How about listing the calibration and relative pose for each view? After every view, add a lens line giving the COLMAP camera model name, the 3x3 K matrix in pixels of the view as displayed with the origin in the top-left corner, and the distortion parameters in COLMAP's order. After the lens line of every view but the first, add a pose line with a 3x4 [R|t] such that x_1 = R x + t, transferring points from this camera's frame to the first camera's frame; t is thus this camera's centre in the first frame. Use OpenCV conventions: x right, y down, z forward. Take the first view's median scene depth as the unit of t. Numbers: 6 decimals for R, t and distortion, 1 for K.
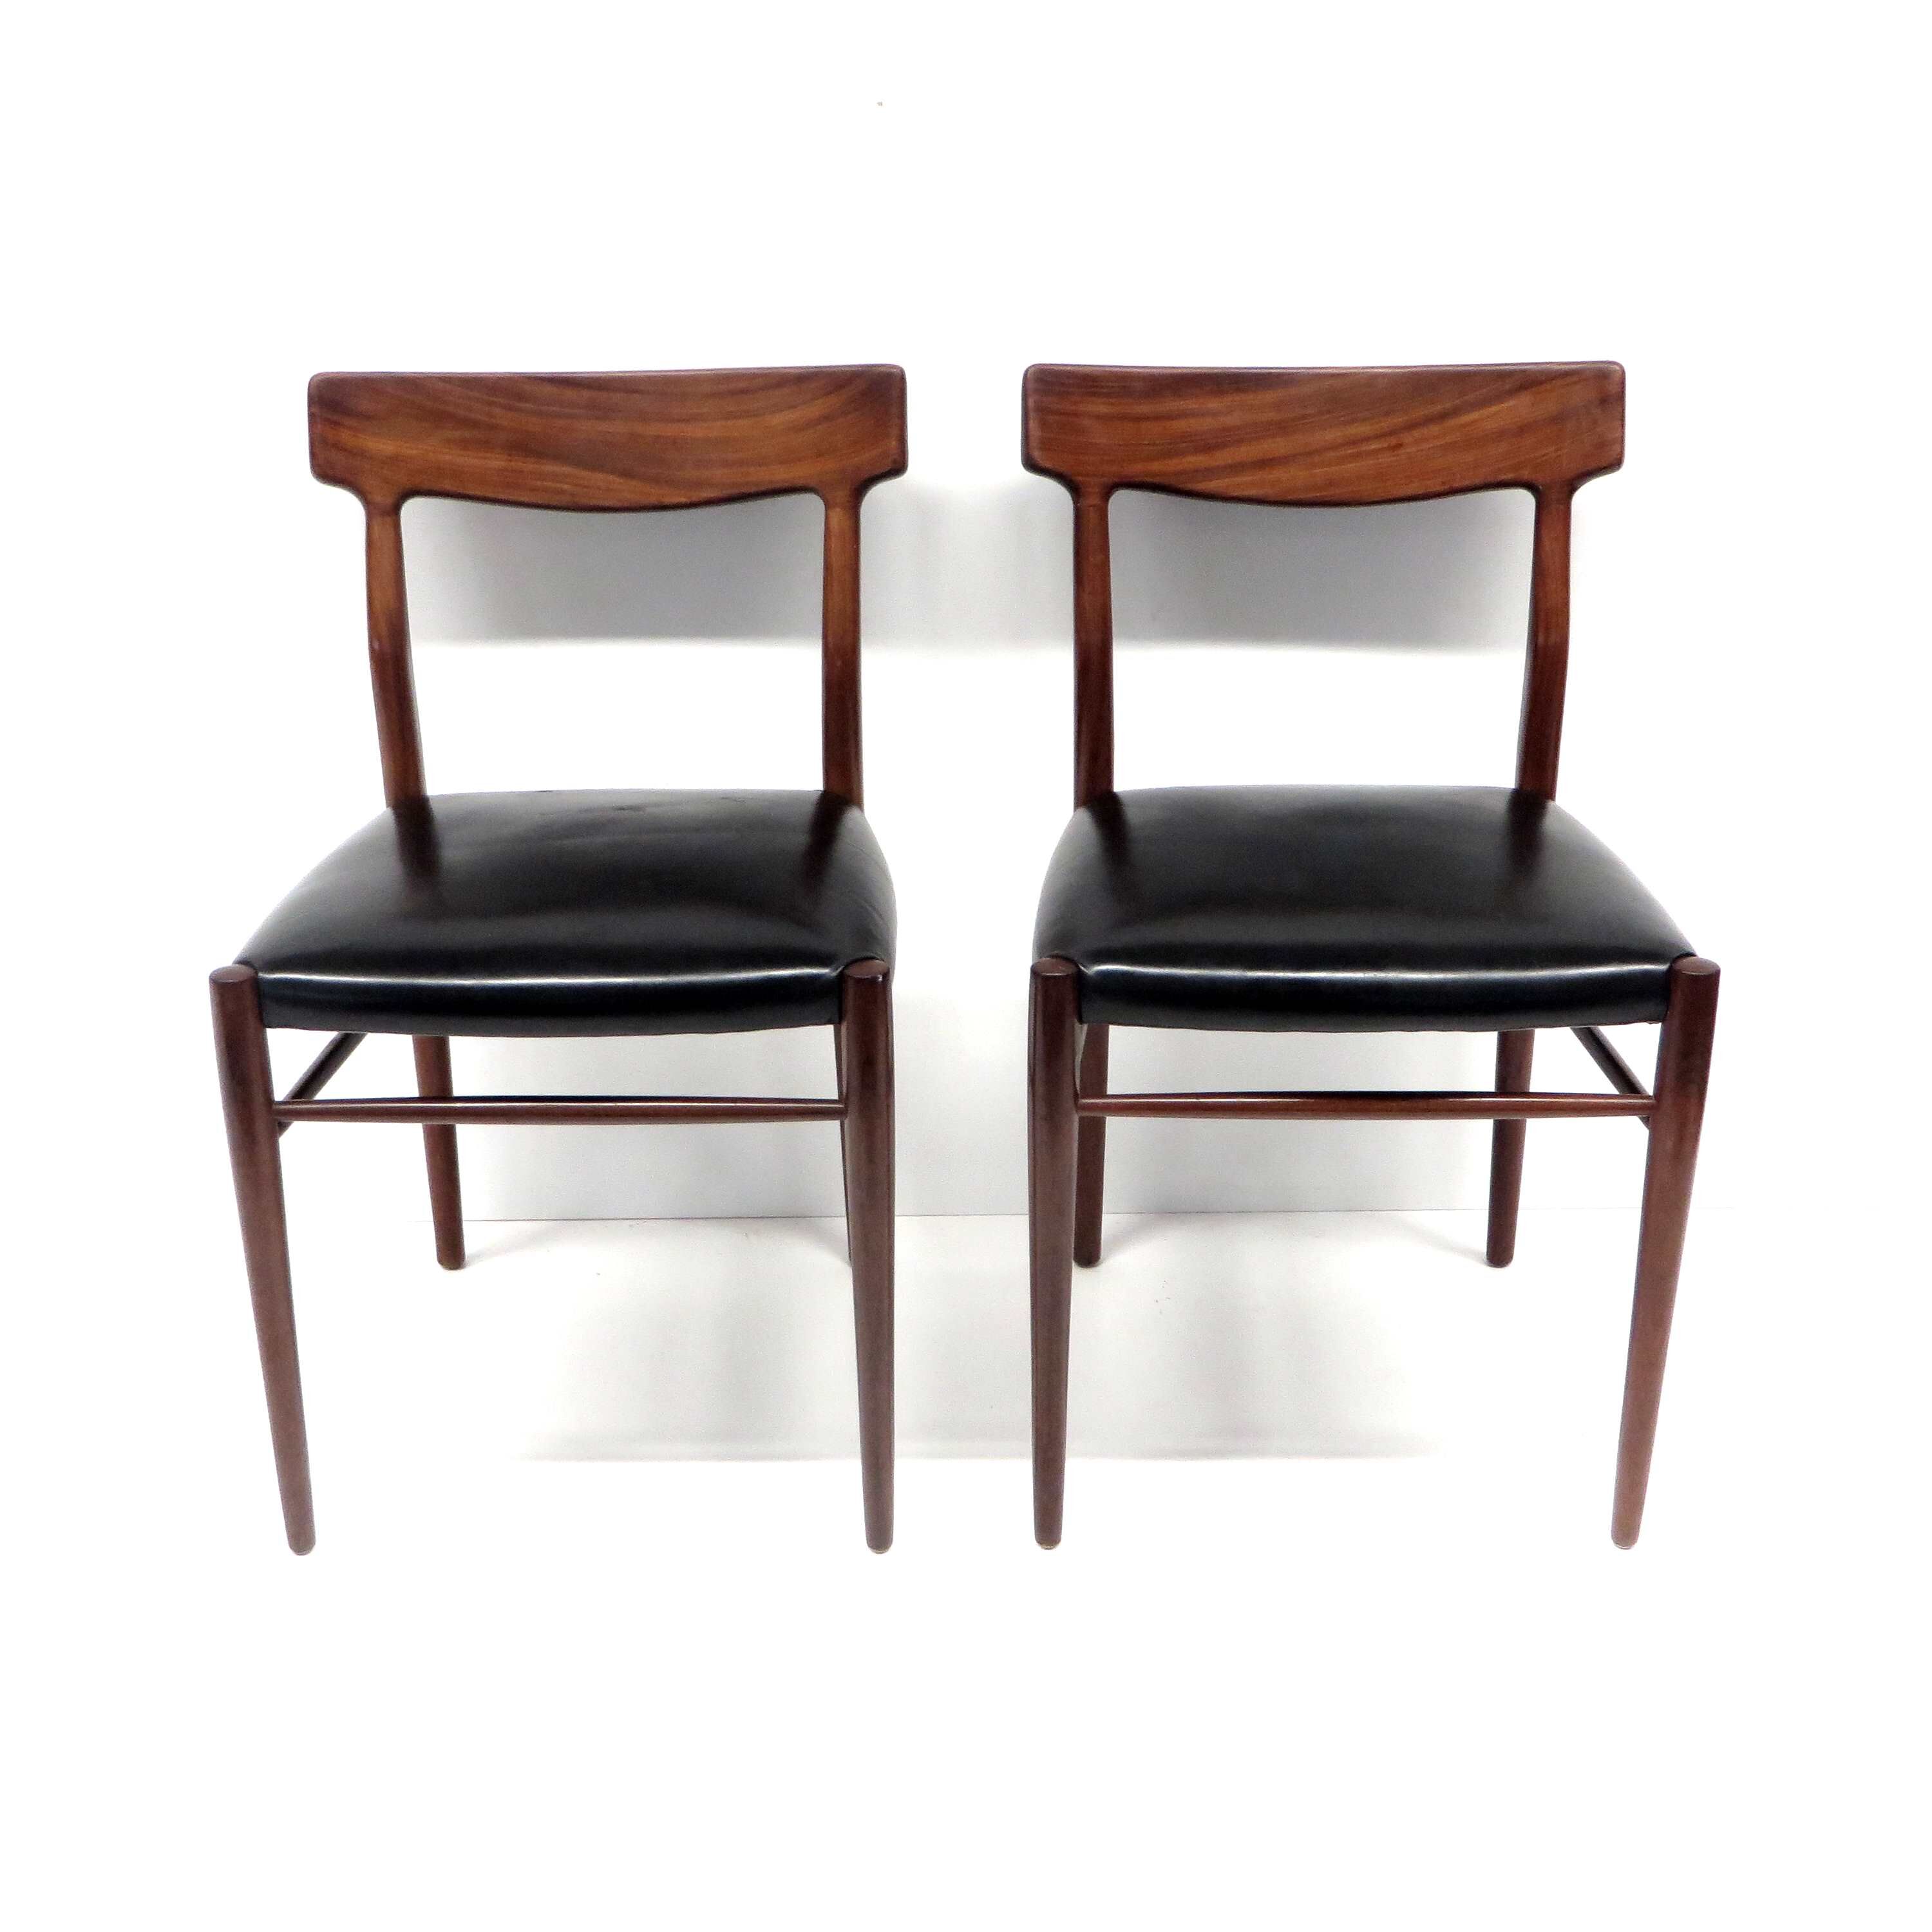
lens RADIAL K [[3117.4, 0, 966.0], [0, 3117.4, 966.0], [0, 0, 1]] dist [0.174222, -0.016411]
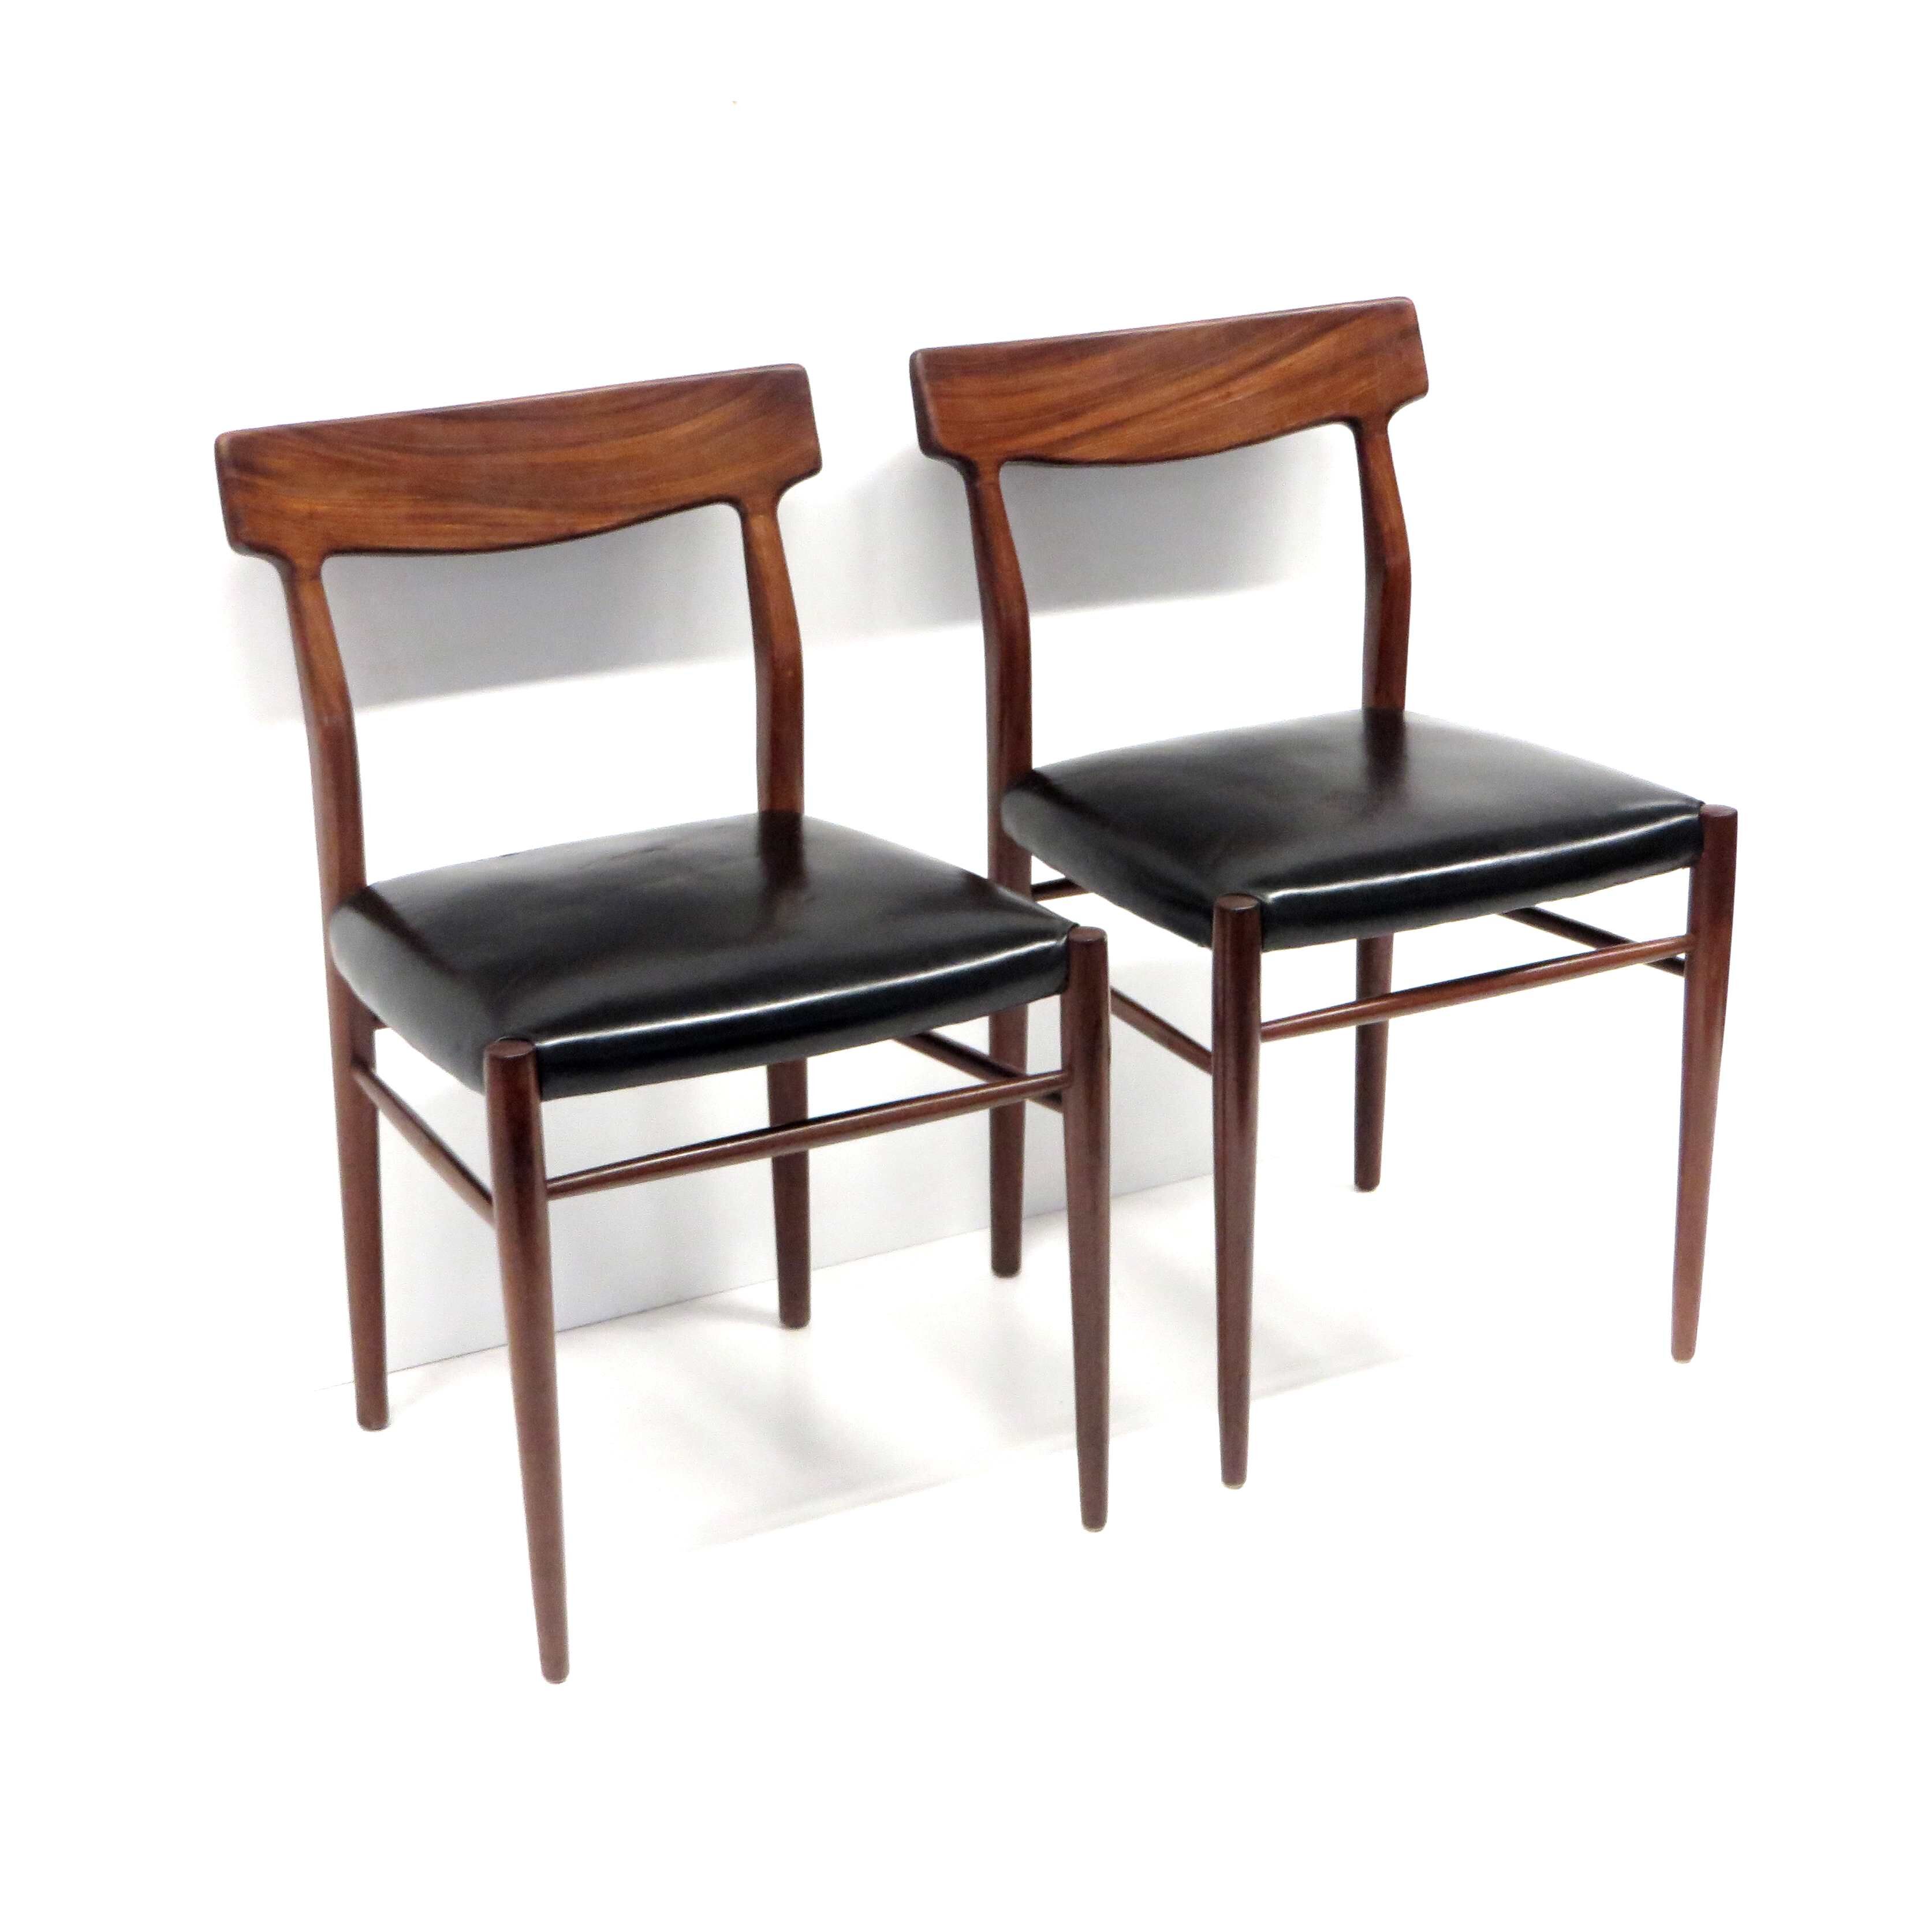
lens RADIAL K [[3505.4, 0, 966.0], [0, 3505.4, 966.0], [0, 0, 1]] dist [0.623999, -5.296972]
pose [[0.883414, -0.170351, 0.436532, -0.486117], [0.188755, 0.982023, 0.001235, 0.002232], [-0.428895, 0.081306, 0.899688, -0.006984]]
